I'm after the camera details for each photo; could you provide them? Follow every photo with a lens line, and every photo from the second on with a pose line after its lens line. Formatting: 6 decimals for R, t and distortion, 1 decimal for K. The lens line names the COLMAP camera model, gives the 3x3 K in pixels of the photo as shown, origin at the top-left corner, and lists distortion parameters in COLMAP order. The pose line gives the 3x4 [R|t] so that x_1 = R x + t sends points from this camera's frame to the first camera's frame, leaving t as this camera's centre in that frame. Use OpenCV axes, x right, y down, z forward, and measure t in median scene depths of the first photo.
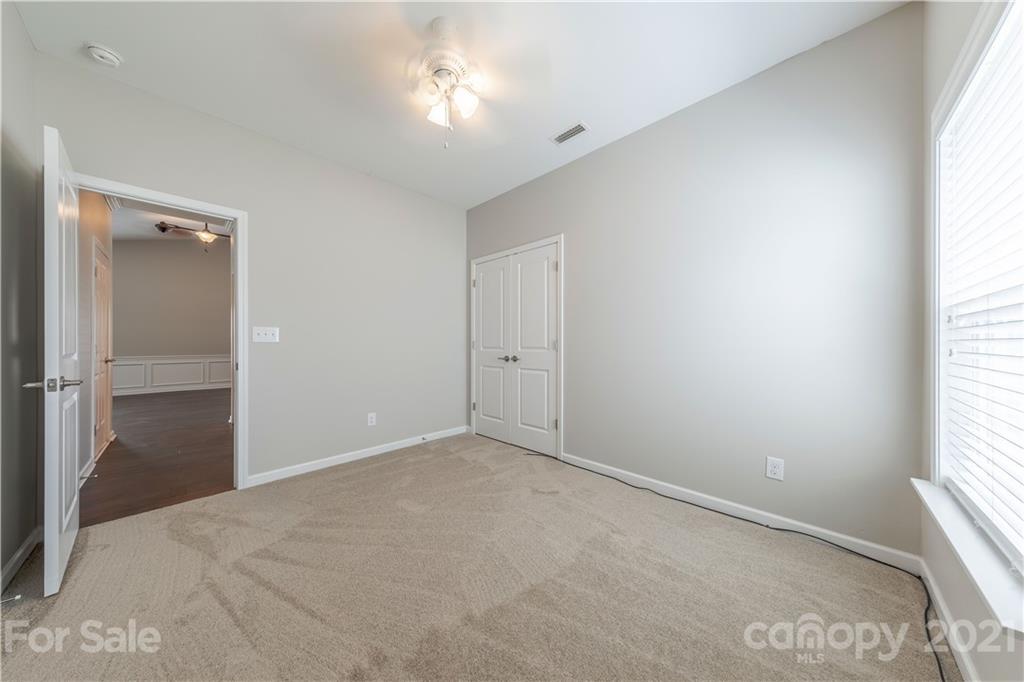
lens RADIAL K [[317.9, 0, 512.0], [0, 317.9, 341.0], [0, 0, 1]] dist [0.000921, 0.000020]
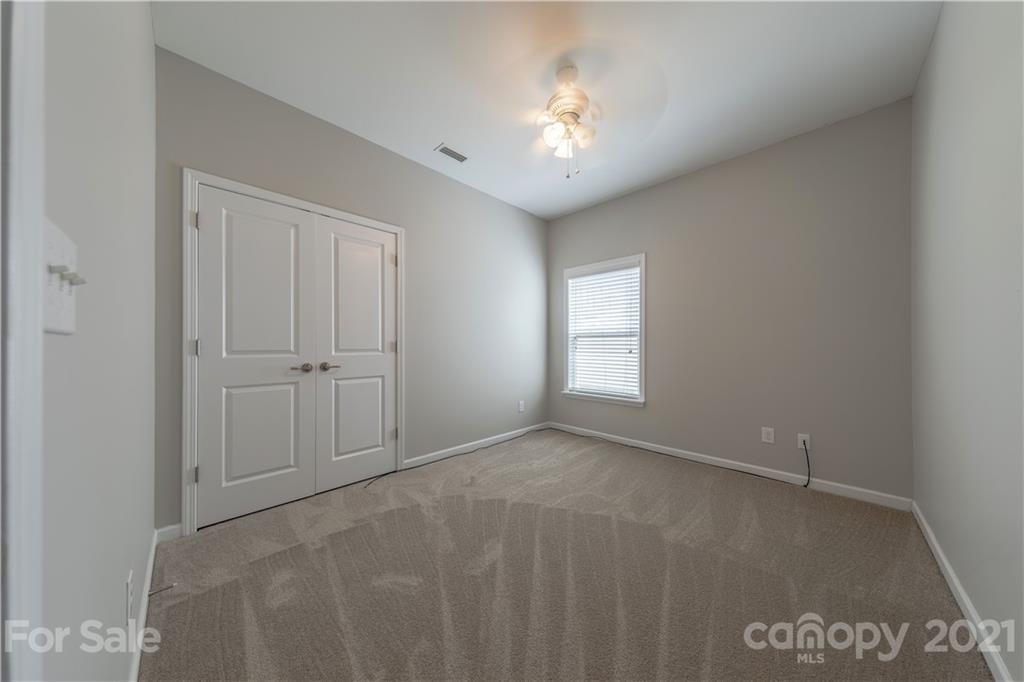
lens RADIAL K [[311.8, 0, 509.5], [0, 311.8, 344.6], [0, 0, 1]] dist [0.000286, 0.000002]
pose [[0.021364, 0.006336, 0.999752, -0.723090], [-0.005442, 0.999966, -0.006221, 0.010136], [-0.999757, -0.005308, 0.021398, 0.635009]]
